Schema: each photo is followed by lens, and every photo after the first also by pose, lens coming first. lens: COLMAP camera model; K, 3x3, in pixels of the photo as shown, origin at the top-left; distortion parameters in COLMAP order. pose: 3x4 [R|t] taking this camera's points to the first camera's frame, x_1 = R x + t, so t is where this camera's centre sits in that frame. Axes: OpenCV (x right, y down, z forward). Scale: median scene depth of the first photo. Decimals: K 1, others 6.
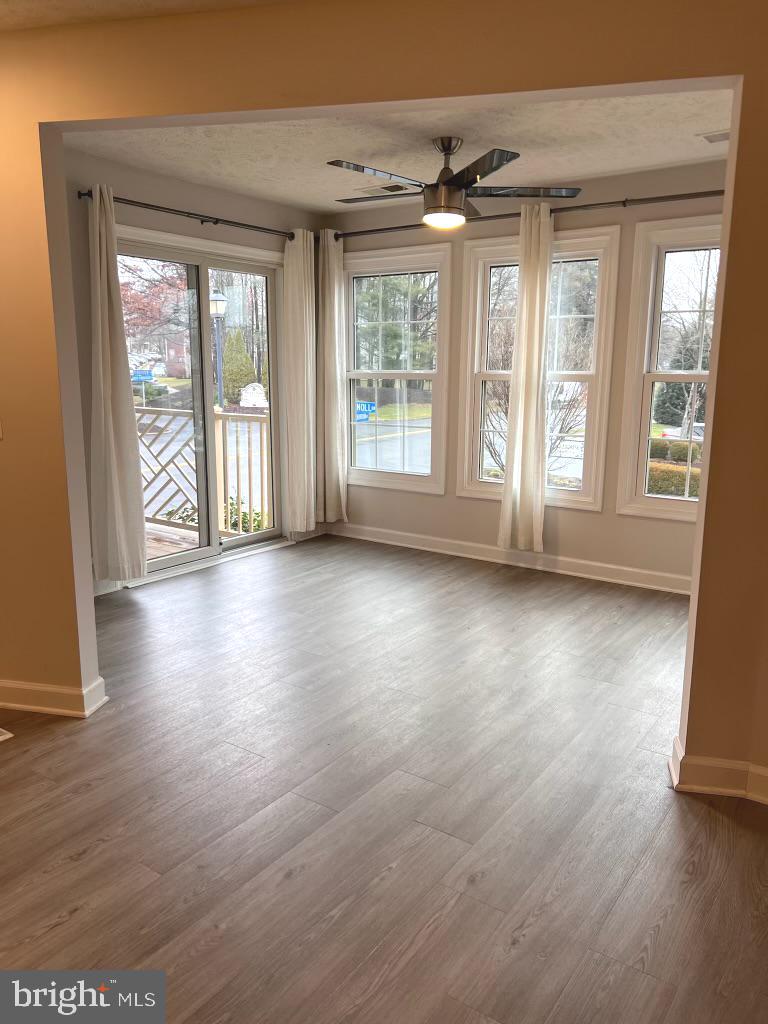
lens RADIAL K [[773.8, 0, 387.6], [0, 773.8, 512.6], [0, 0, 1]] dist [0.045878, -0.050265]
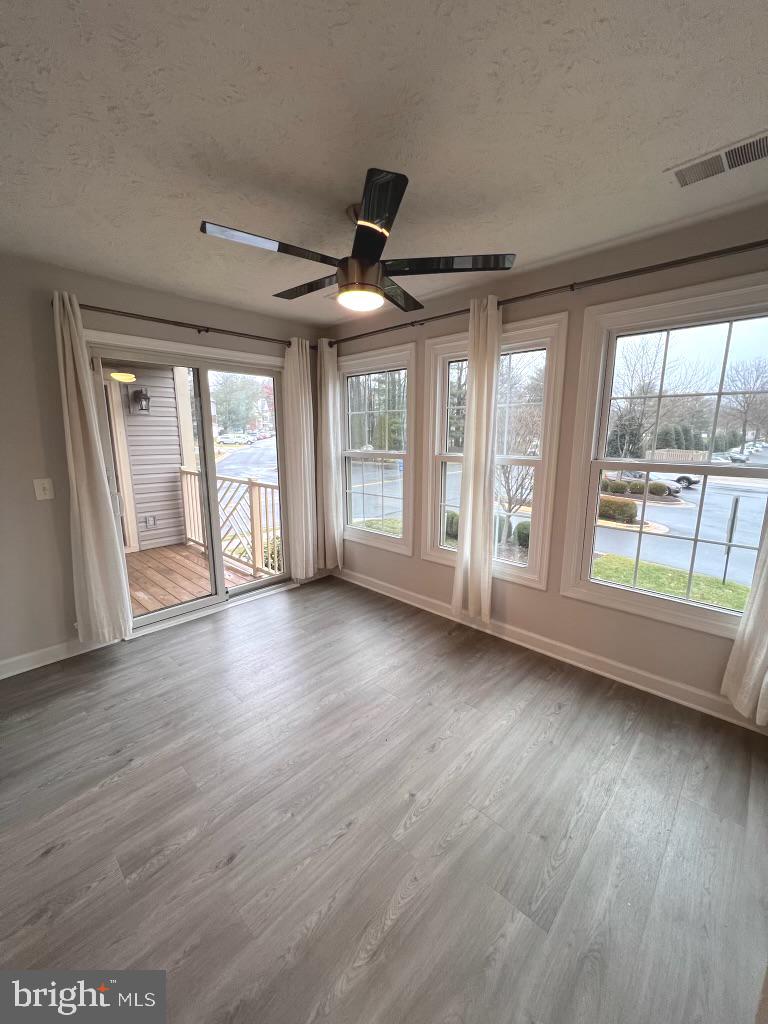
lens RADIAL K [[411.4, 0, 383.9], [0, 411.4, 510.2], [0, 0, 1]] dist [-0.001330, 0.000753]
pose [[0.988619, 0.019230, -0.149210, 0.129331], [-0.019802, 0.999801, -0.002346, -0.095483], [0.149135, 0.005274, 0.988803, 0.387734]]
